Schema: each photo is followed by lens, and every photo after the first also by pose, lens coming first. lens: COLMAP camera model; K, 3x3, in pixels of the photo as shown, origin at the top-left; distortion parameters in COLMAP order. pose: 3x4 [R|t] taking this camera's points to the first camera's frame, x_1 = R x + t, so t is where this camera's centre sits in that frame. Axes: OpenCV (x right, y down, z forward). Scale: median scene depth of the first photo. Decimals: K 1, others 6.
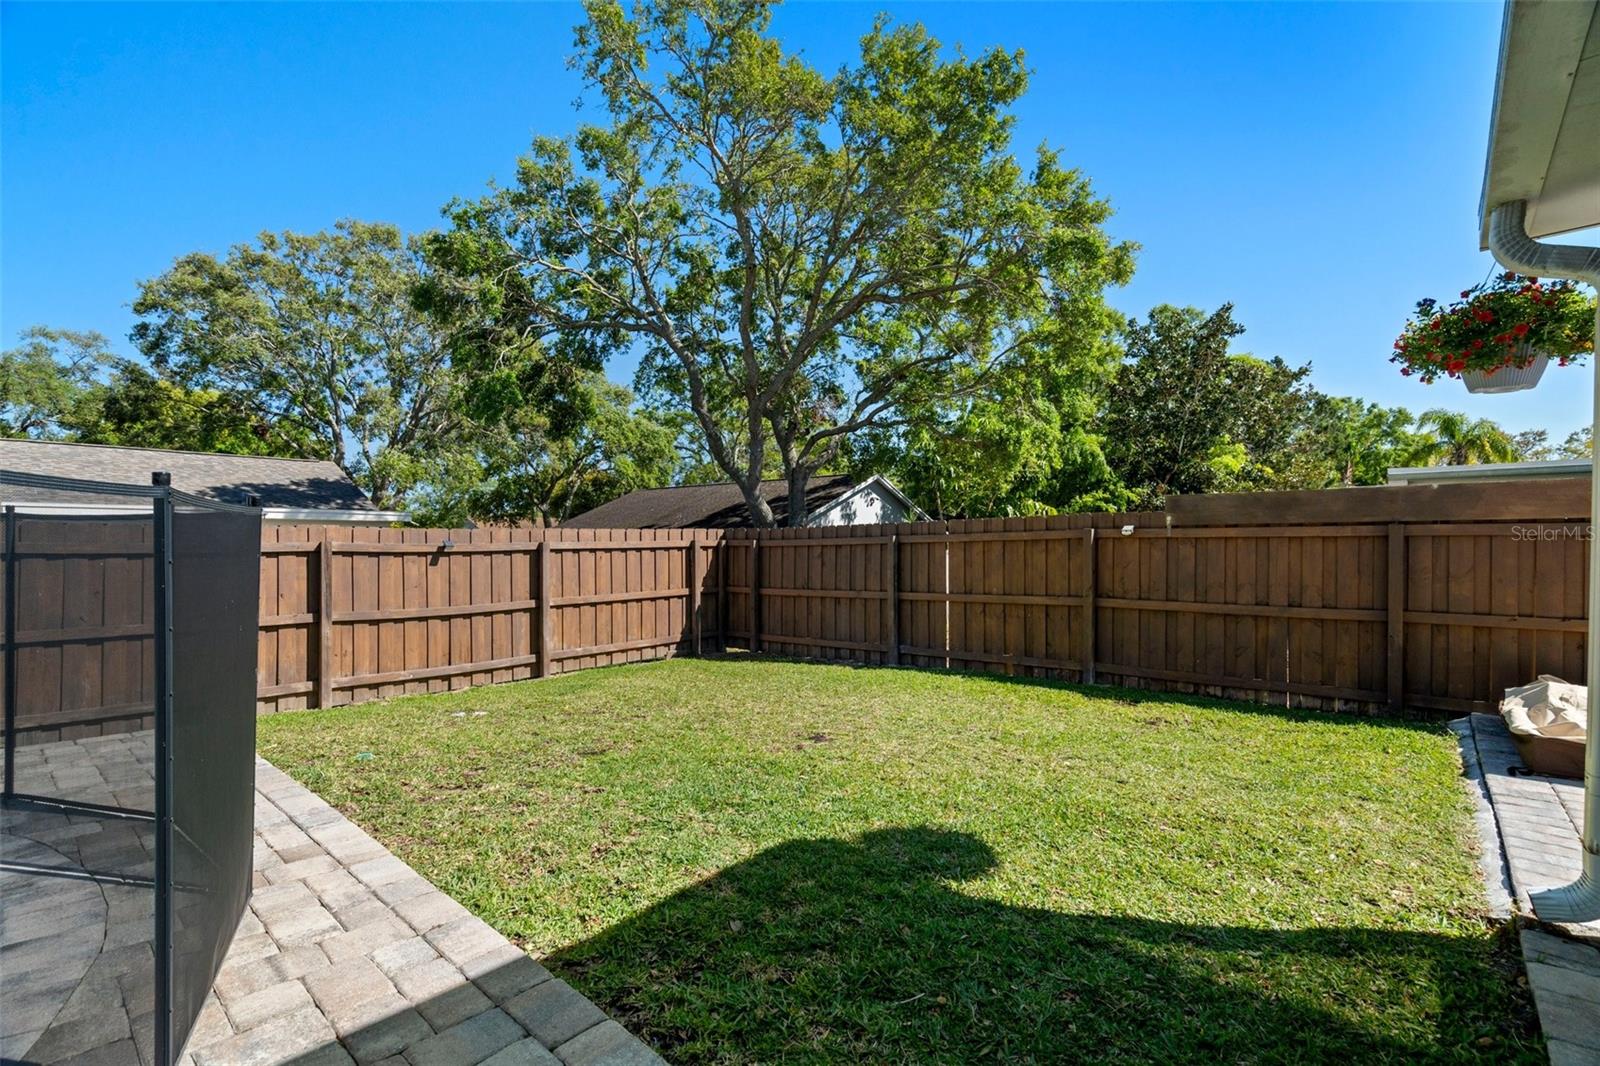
lens RADIAL K [[717.5, 0, 796.7], [0, 717.5, 540.1], [0, 0, 1]] dist [-0.006680, 0.001678]
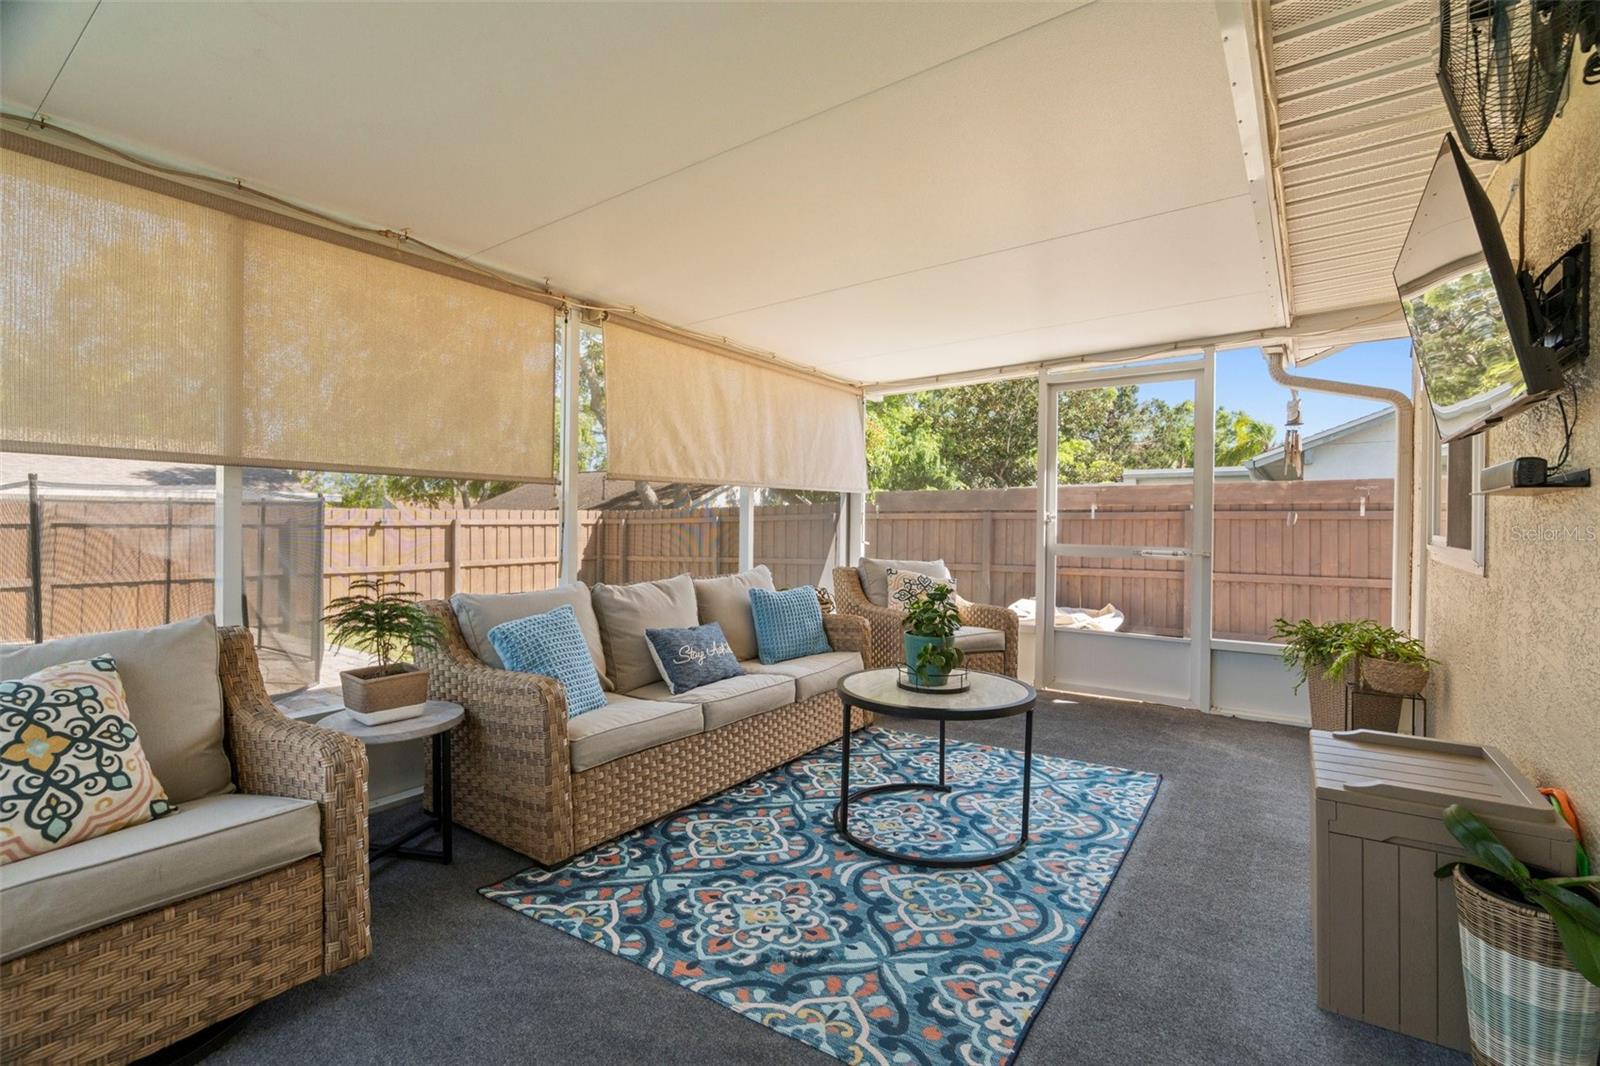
lens RADIAL K [[717.5, 0, 804.3], [0, 717.5, 525.5], [0, 0, 1]] dist [-0.006680, 0.001678]
pose [[0.994822, 0.007016, 0.101391, 0.140470], [-0.007456, 0.999964, 0.003957, 0.003379], [-0.101360, -0.004693, 0.994839, -0.352428]]
